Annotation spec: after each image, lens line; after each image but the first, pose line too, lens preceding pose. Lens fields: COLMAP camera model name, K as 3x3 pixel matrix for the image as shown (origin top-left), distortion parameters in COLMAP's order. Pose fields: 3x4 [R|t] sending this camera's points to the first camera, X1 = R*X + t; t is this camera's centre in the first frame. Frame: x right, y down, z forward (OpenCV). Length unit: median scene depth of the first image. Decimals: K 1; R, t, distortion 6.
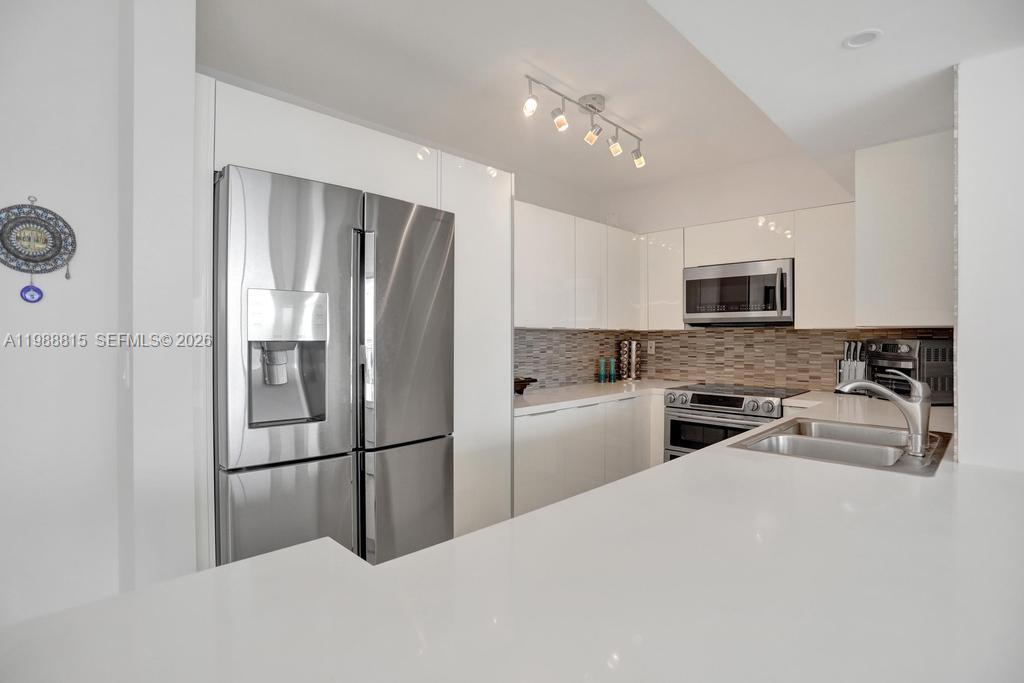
lens RADIAL K [[497.4, 0, 512.0], [0, 497.4, 341.5], [0, 0, 1]] dist [-0.026700, 0.000581]
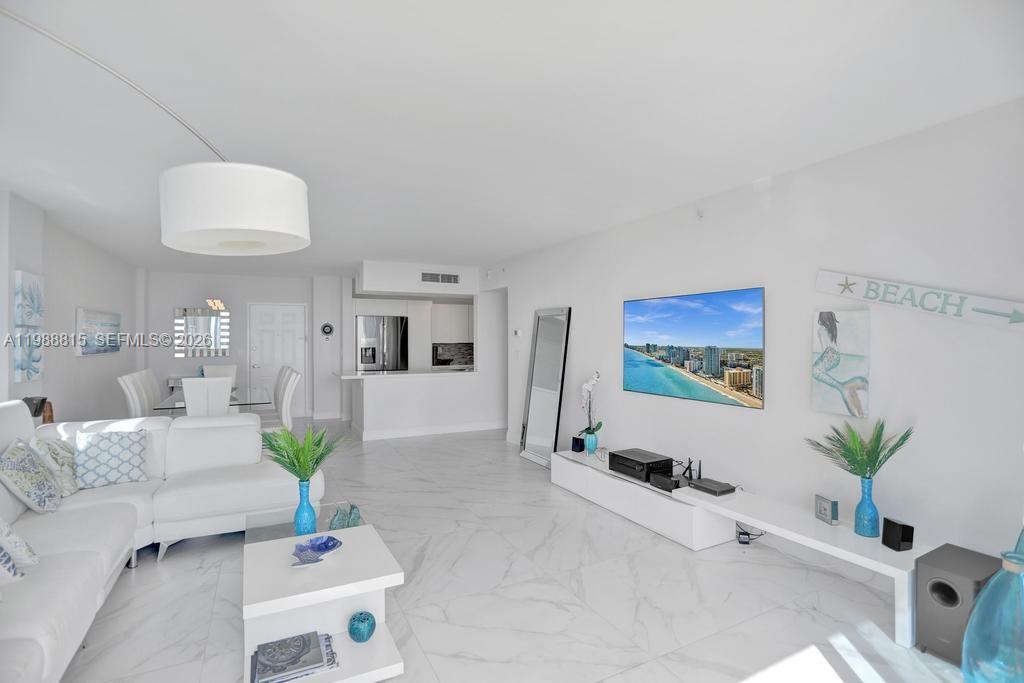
lens RADIAL K [[487.9, 0, 492.5], [0, 487.9, 341.3], [0, 0, 1]] dist [-0.004207, -0.000409]
pose [[0.944080, 0.000765, -0.329714, 1.450688], [-0.002973, 0.999976, -0.006195, -0.022002], [0.329702, 0.006829, 0.944060, -2.003440]]
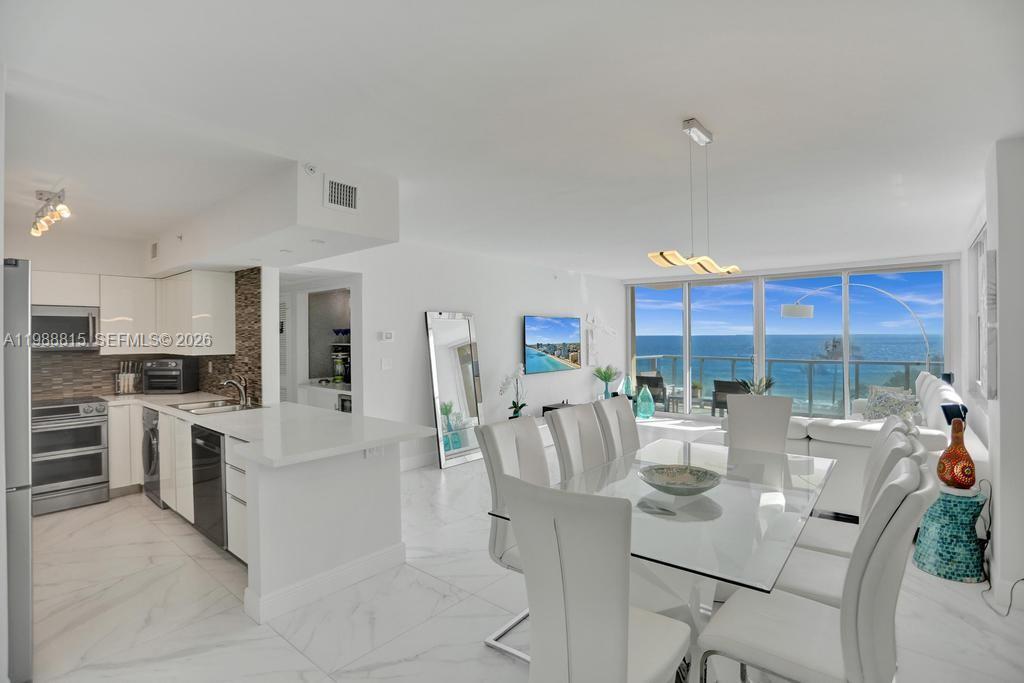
lens RADIAL K [[506.5, 0, 511.2], [0, 506.5, 334.2], [0, 0, 1]] dist [-0.062465, 0.035464]
pose [[-0.073054, 0.001178, 0.997327, -1.131205], [0.019002, 0.999819, 0.000211, -0.073900], [-0.997147, 0.018966, -0.073063, -0.142534]]
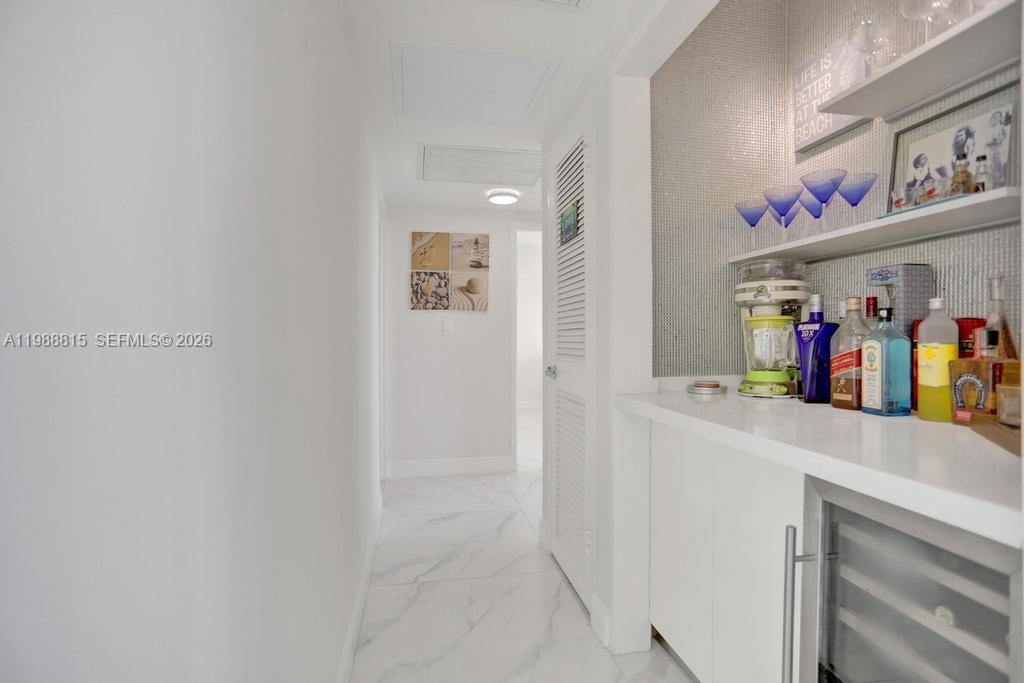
lens RADIAL K [[515.2, 0, 506.5], [0, 515.2, 332.1], [0, 0, 1]] dist [-0.003893, -0.000189]
pose [[0.578069, 0.001266, 0.815987, 0.507308], [0.016951, 0.999764, -0.013560, 0.056099], [-0.815811, 0.021670, 0.577912, 0.363559]]
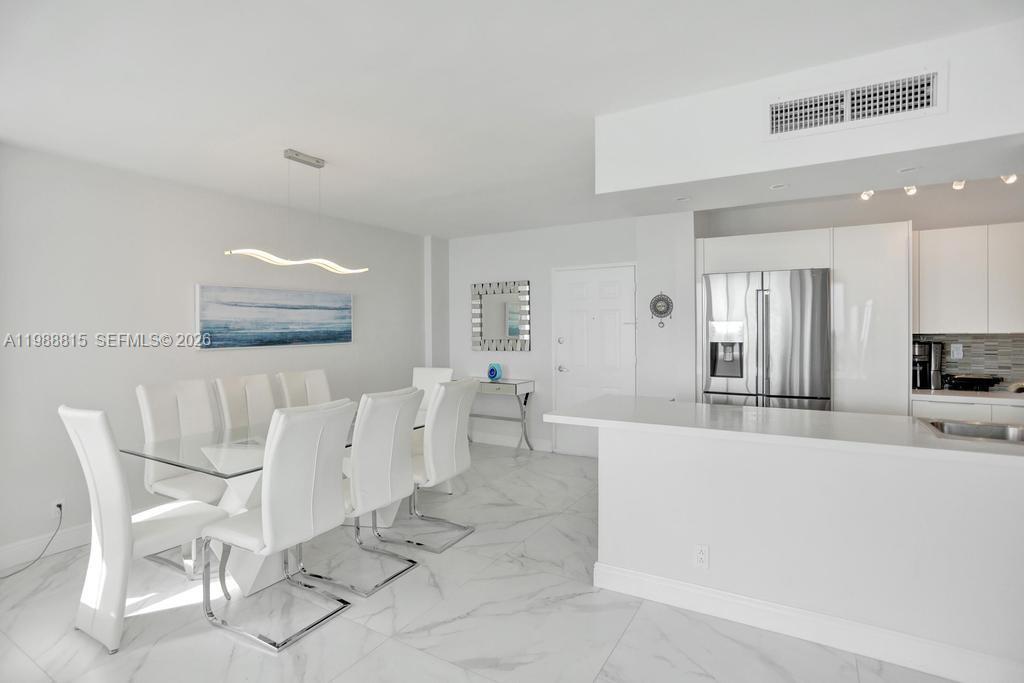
lens RADIAL K [[502.5, 0, 514.1], [0, 502.5, 335.2], [0, 0, 1]] dist [-0.071336, 0.039450]
pose [[0.253477, 0.010194, -0.967288, 0.933393], [-0.004941, 0.999945, 0.009243, -0.030329], [0.967329, 0.002436, 0.253513, -0.347796]]
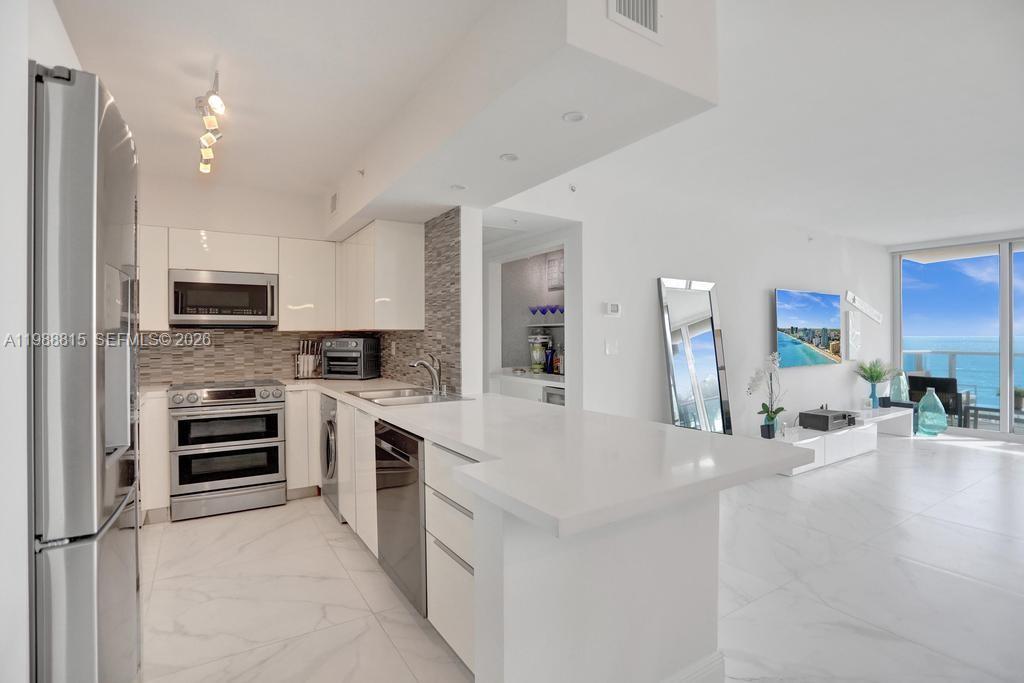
lens RADIAL K [[502.5, 0, 514.1], [0, 502.5, 335.2], [0, 0, 1]] dist [-0.071336, 0.039450]
pose [[0.215204, 0.002261, 0.976566, -0.609176], [0.015215, 0.999868, -0.005668, 0.002012], [-0.976451, 0.016078, 0.215141, 0.156010]]
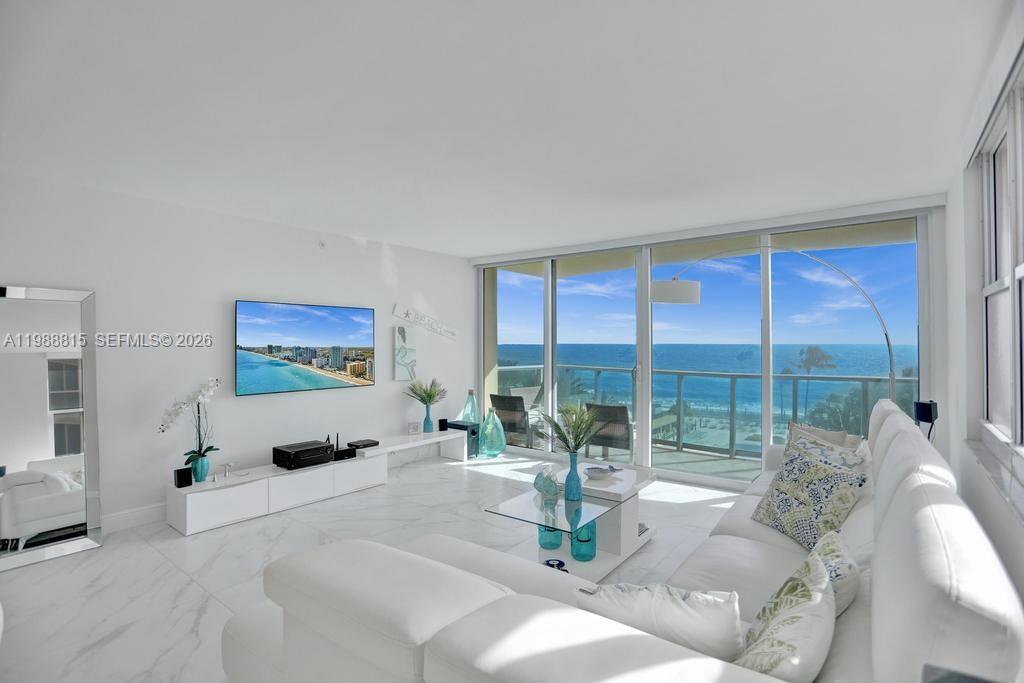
lens RADIAL K [[503.1, 0, 512.0], [0, 503.1, 341.5], [0, 0, 1]] dist [-0.033493, 0.000057]
pose [[-0.109474, 0.003926, 0.993982, -0.223595], [0.011730, 0.999928, -0.002657, -0.023686], [-0.993920, 0.011368, -0.109513, -1.044632]]
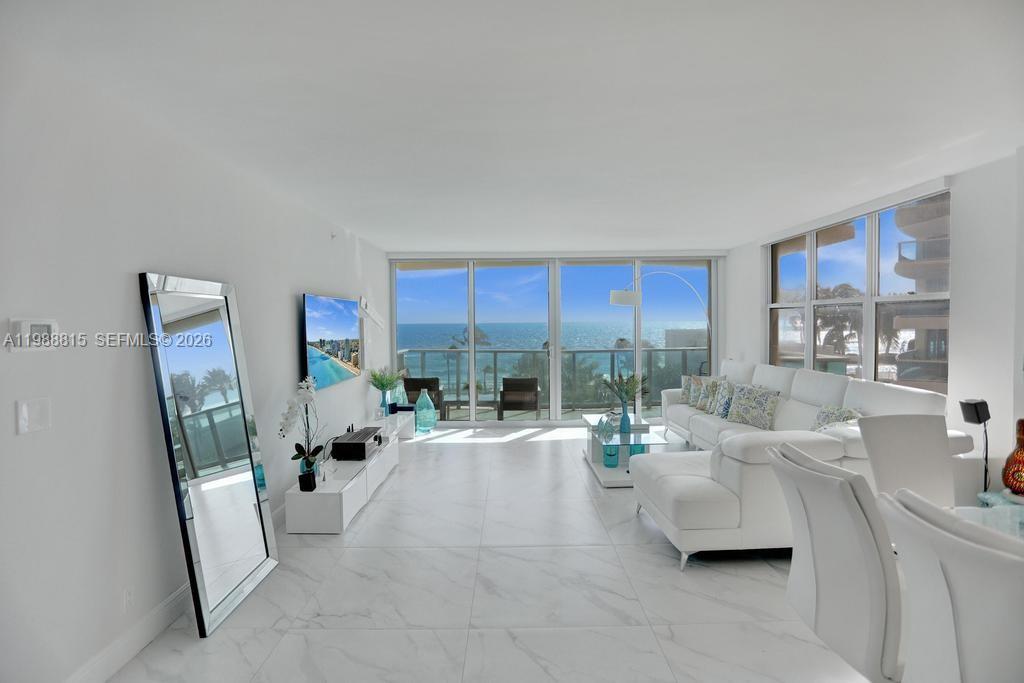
lens RADIAL K [[502.5, 0, 514.1], [0, 502.5, 335.2], [0, 0, 1]] dist [-0.071336, 0.039450]
pose [[-0.705154, -0.014278, 0.708911, -0.092082], [0.016872, 0.999176, 0.036906, -0.085159], [-0.708854, 0.037985, -0.704332, 0.191267]]
